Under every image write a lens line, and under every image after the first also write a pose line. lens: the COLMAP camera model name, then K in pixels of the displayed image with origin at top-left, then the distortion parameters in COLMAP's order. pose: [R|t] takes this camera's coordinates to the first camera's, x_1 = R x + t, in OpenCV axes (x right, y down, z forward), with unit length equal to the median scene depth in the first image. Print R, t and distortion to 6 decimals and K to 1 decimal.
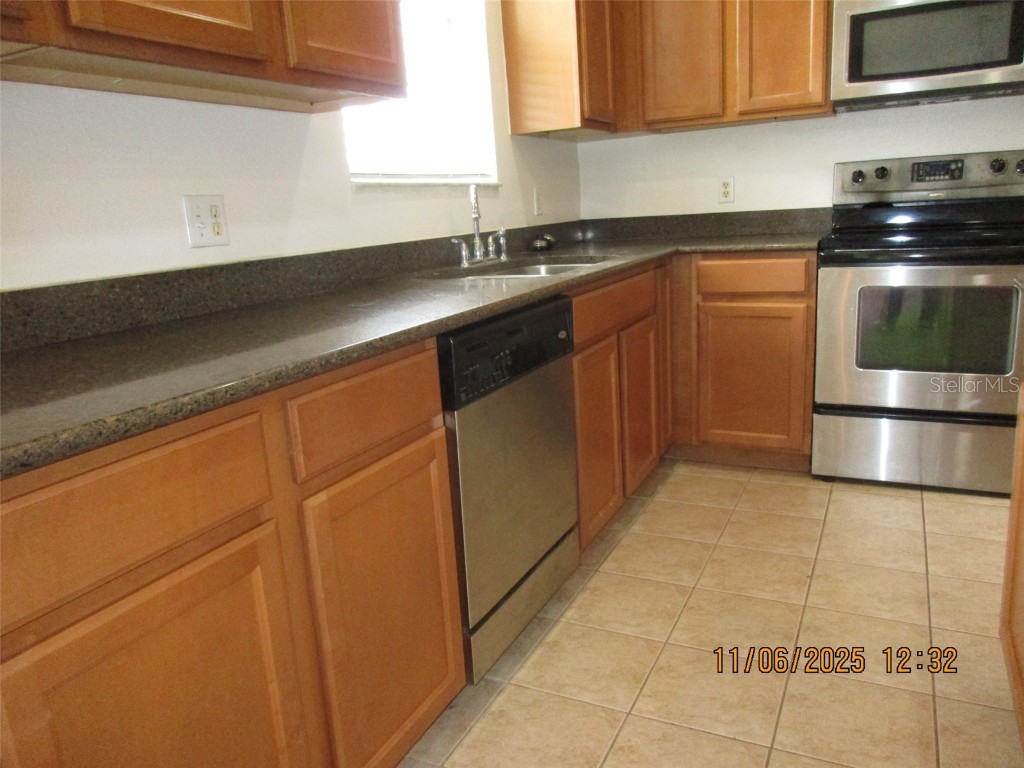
lens RADIAL K [[738.7, 0, 515.0], [0, 738.7, 382.1], [0, 0, 1]] dist [-0.014758, -0.002757]
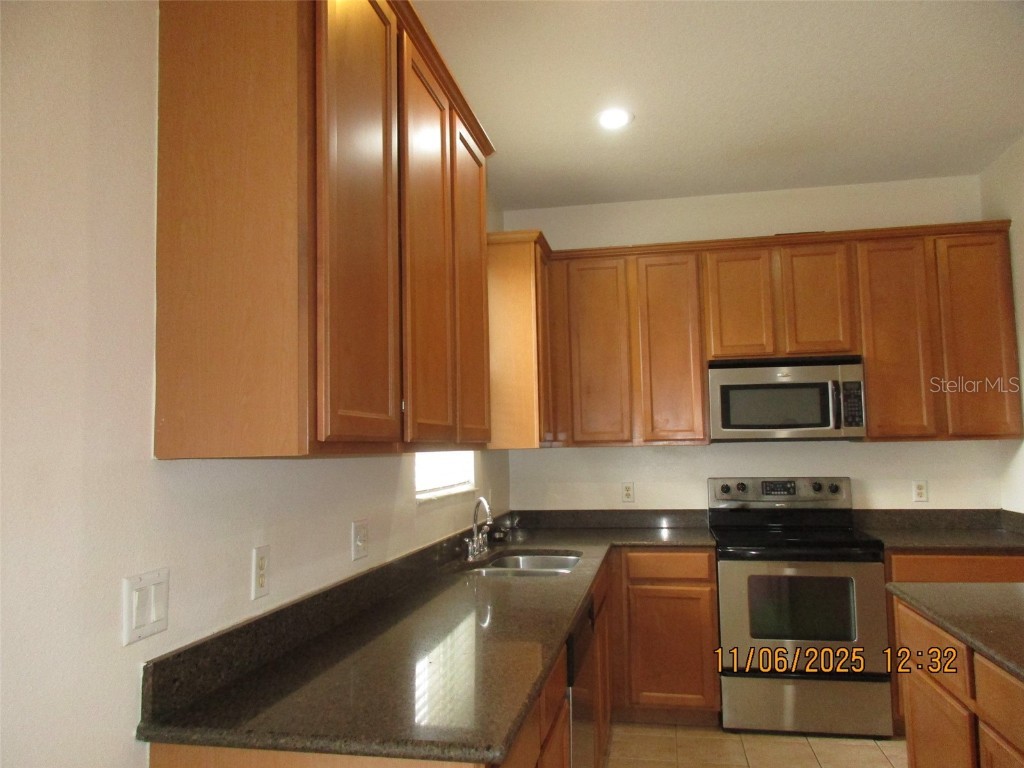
lens RADIAL K [[738.7, 0, 515.0], [0, 738.7, 388.9], [0, 0, 1]] dist [-0.014758, -0.002757]
pose [[0.962718, 0.068683, 0.261643, -0.297373], [0.019358, 0.947257, -0.319890, -0.026245], [-0.269814, 0.313028, 0.910612, -0.211659]]
